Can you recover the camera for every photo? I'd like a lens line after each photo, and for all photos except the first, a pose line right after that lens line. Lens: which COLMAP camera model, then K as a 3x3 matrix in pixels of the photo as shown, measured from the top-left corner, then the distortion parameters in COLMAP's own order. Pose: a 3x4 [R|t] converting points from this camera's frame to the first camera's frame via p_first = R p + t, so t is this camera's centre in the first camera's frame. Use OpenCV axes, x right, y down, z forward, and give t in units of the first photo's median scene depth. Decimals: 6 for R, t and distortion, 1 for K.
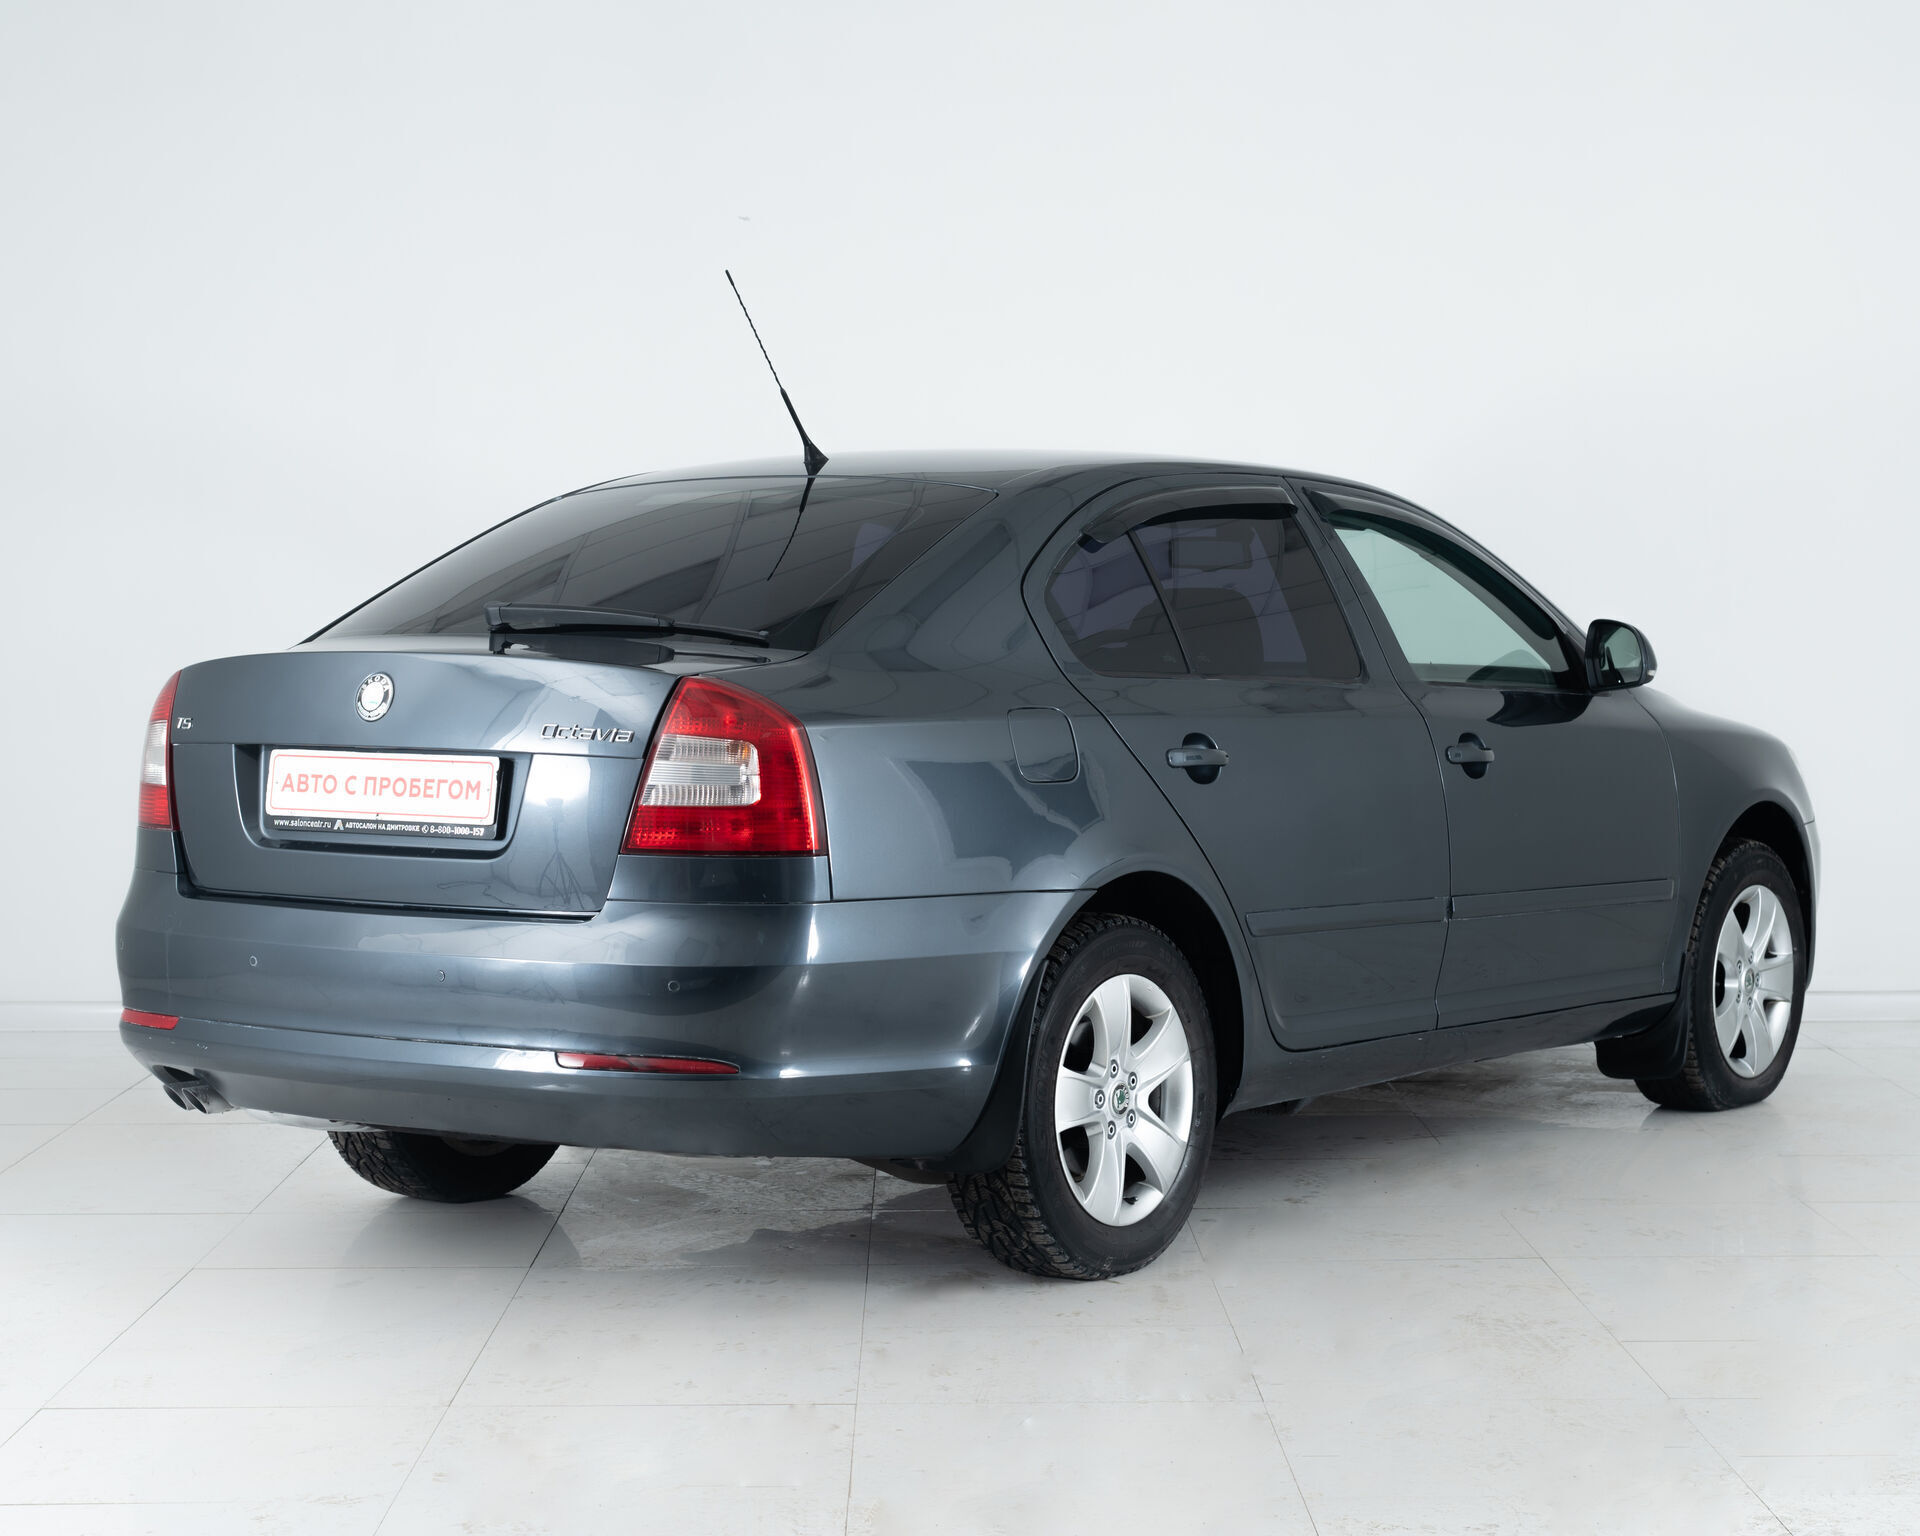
lens RADIAL K [[3825.6, 0, 1061.2], [0, 3825.6, 846.3], [0, 0, 1]] dist [-0.093608, -0.125605]
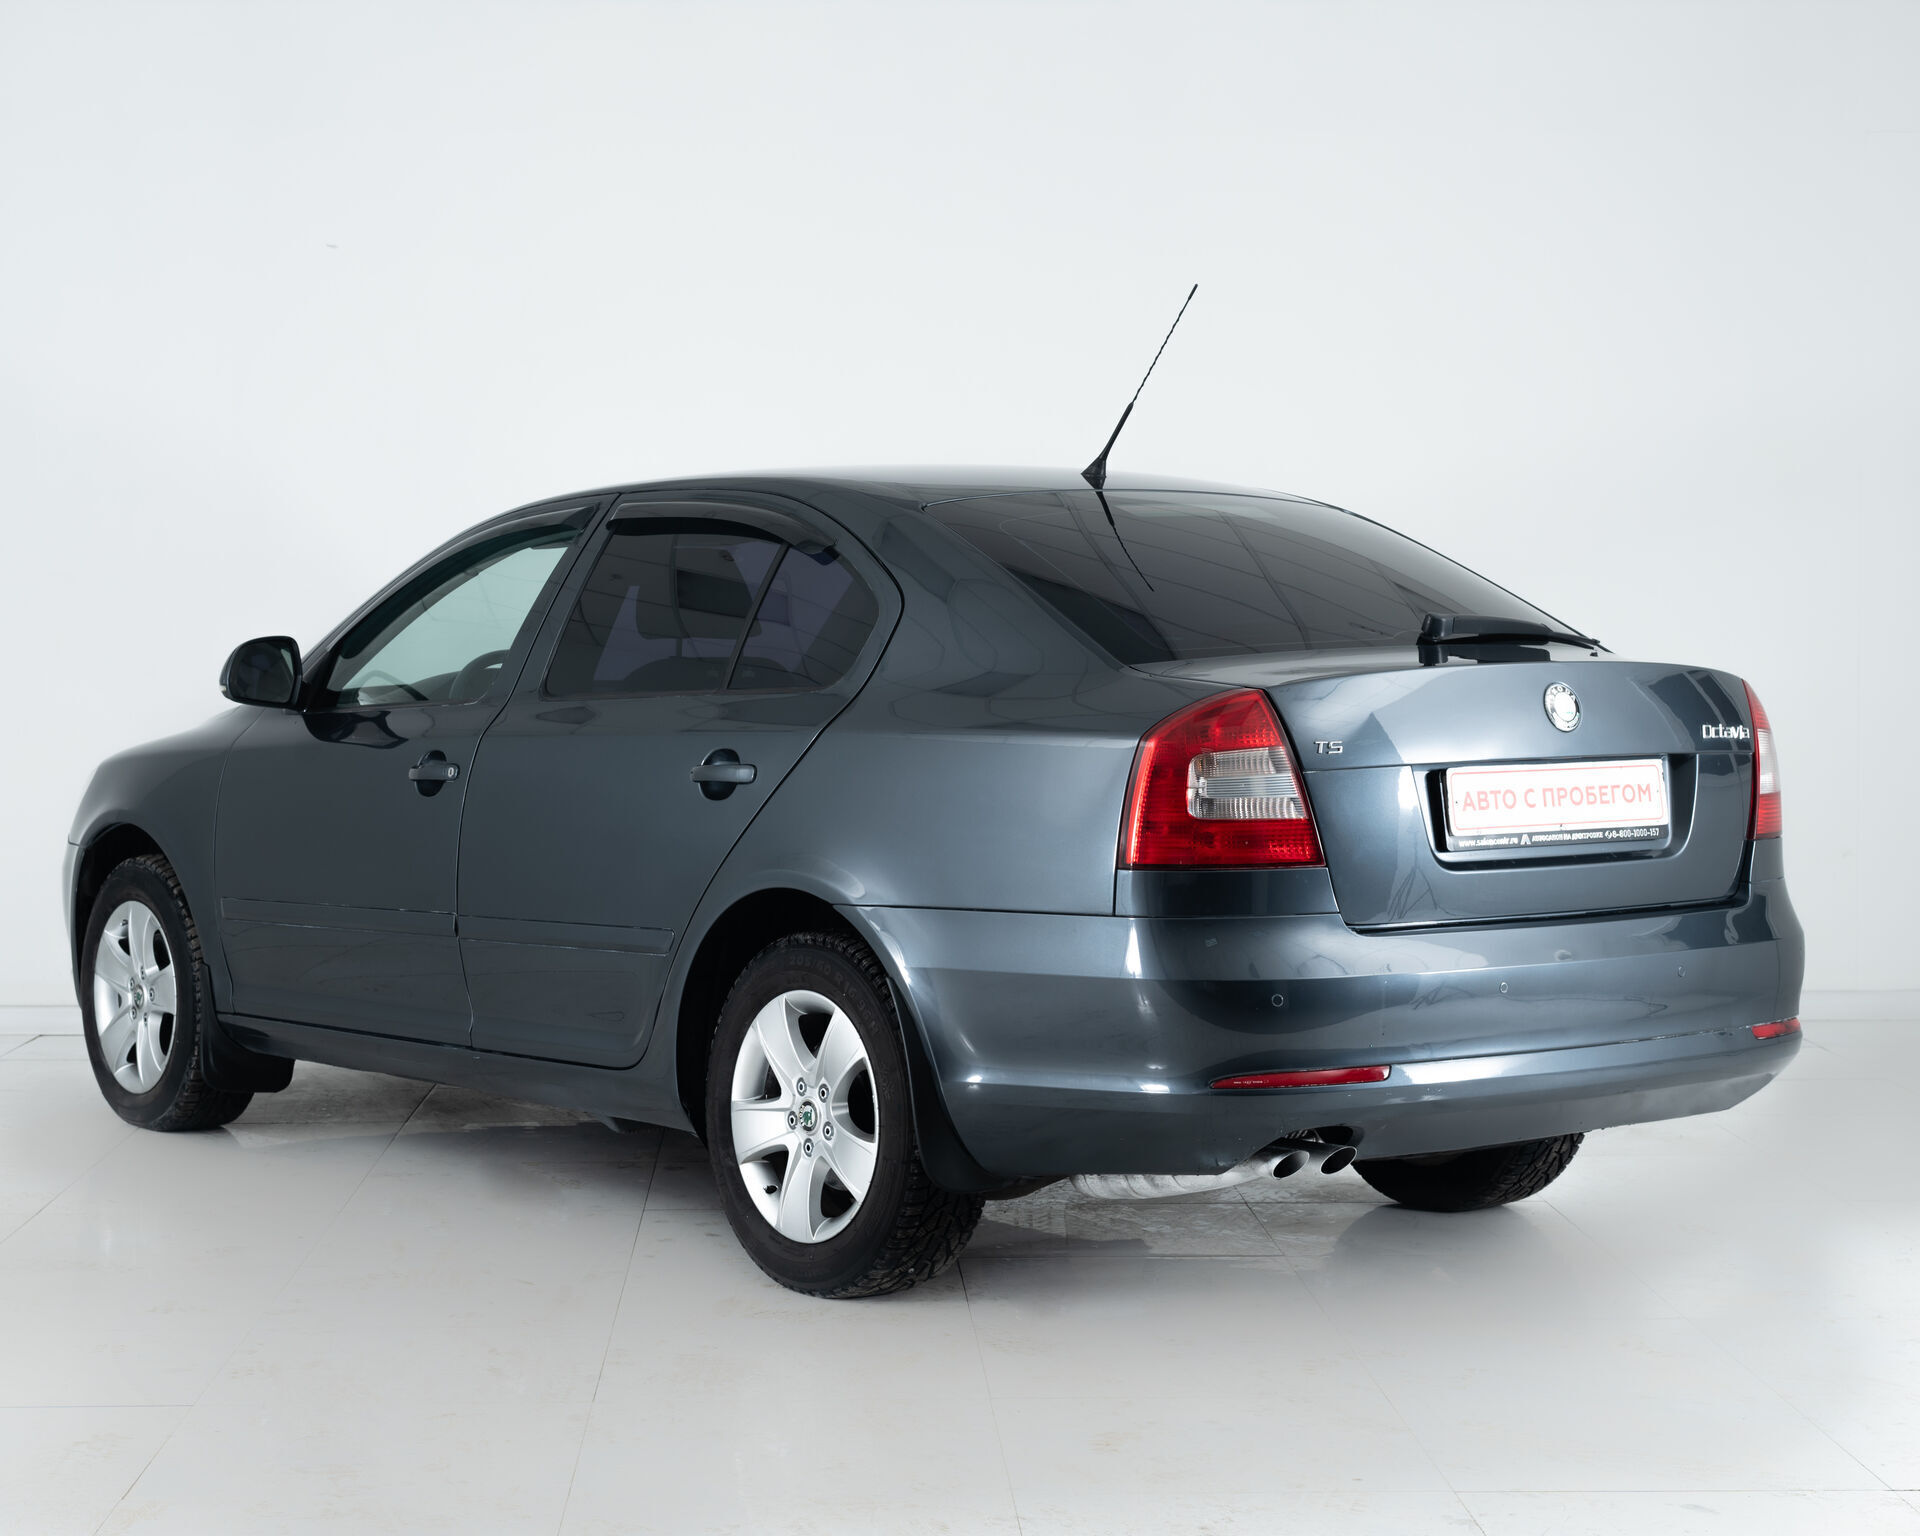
lens RADIAL K [[3825.6, 0, 1061.2], [0, 3825.6, 846.3], [0, 0, 1]] dist [-0.093608, -0.125605]
pose [[0.301177, -0.062143, 0.951541, -1.167001], [0.068547, 0.996704, 0.043396, -0.054967], [-0.951101, 0.052156, 0.304443, 0.813235]]
